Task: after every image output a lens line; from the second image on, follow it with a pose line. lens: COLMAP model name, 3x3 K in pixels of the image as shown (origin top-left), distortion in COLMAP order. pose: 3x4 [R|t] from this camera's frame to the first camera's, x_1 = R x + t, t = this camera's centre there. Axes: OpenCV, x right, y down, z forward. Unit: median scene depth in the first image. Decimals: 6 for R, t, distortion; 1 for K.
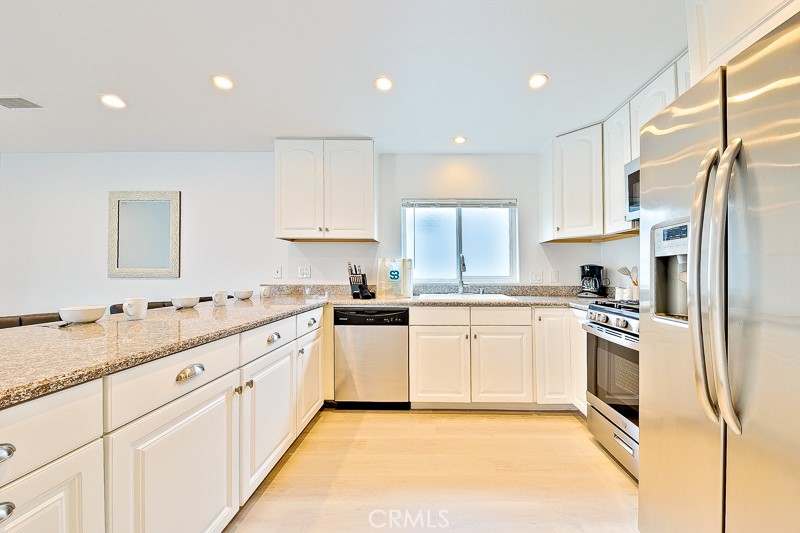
lens RADIAL K [[280.4, 0, 428.9], [0, 280.4, 269.3], [0, 0, 1]] dist [-0.001260, -0.001751]
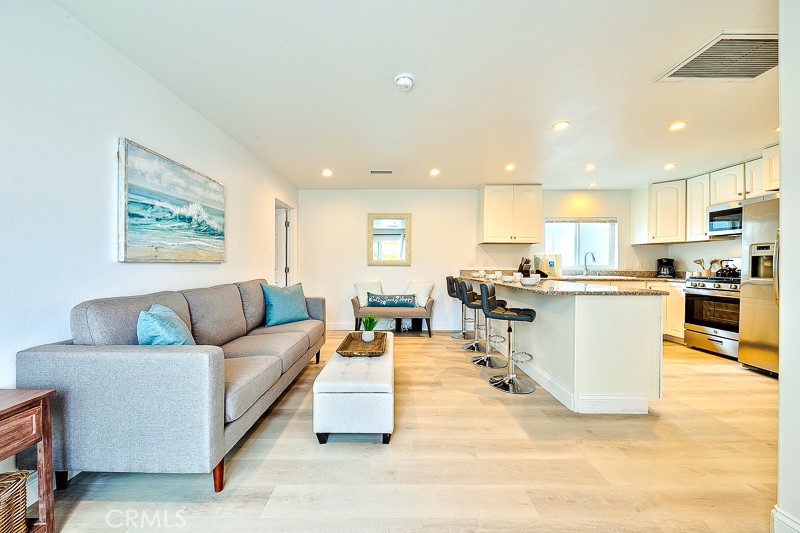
lens RADIAL K [[280.4, 0, 389.2], [0, 280.4, 263.3], [0, 0, 1]] dist [-0.001260, -0.001751]
pose [[0.999785, 0.000945, -0.020710, -1.068017], [-0.000794, 0.999973, 0.007290, 0.003651], [0.020716, -0.007272, 0.999759, -0.717465]]
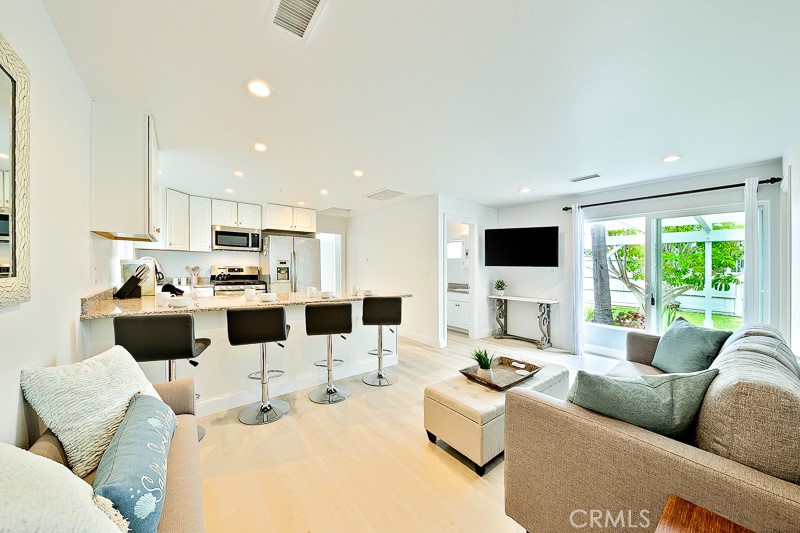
lens RADIAL K [[280.4, 0, 401.6], [0, 280.4, 266.1], [0, 0, 1]] dist [-0.001260, -0.001751]
pose [[-0.634199, -0.008743, 0.773120, -1.620067], [-0.025095, 0.999642, -0.009281, -0.032453], [-0.772762, -0.025287, -0.634191, 0.938133]]
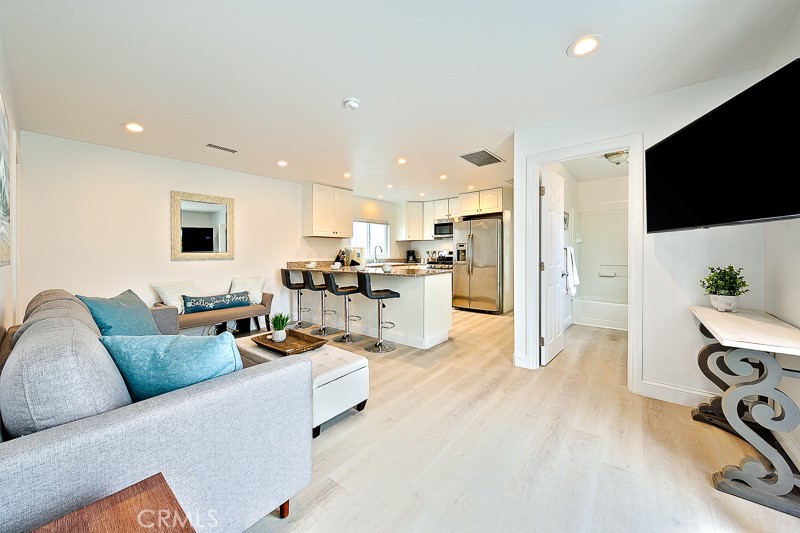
lens RADIAL K [[293.8, 0, 402.1], [0, 293.8, 250.7], [0, 0, 1]] dist [0.001764, -0.000060]
pose [[0.631184, -0.002149, 0.775630, -1.643362], [0.002460, 0.999997, 0.000769, -0.013761], [-0.775629, 0.001423, 0.631187, -0.671041]]
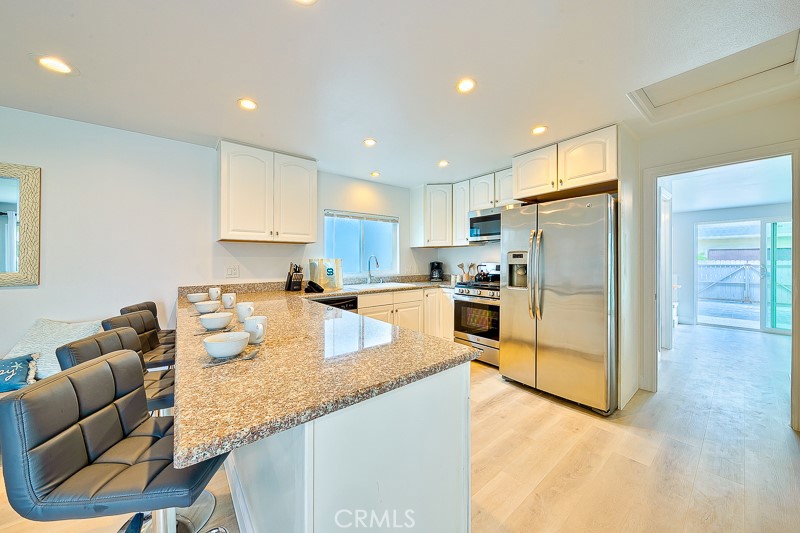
lens RADIAL K [[280.4, 0, 399.0], [0, 280.4, 258.3], [0, 0, 1]] dist [-0.001260, -0.001751]
pose [[0.784415, -0.003105, 0.620228, -0.656985], [0.002212, 0.999995, 0.002209, -0.042206], [-0.620232, -0.000361, 0.784419, -0.175163]]
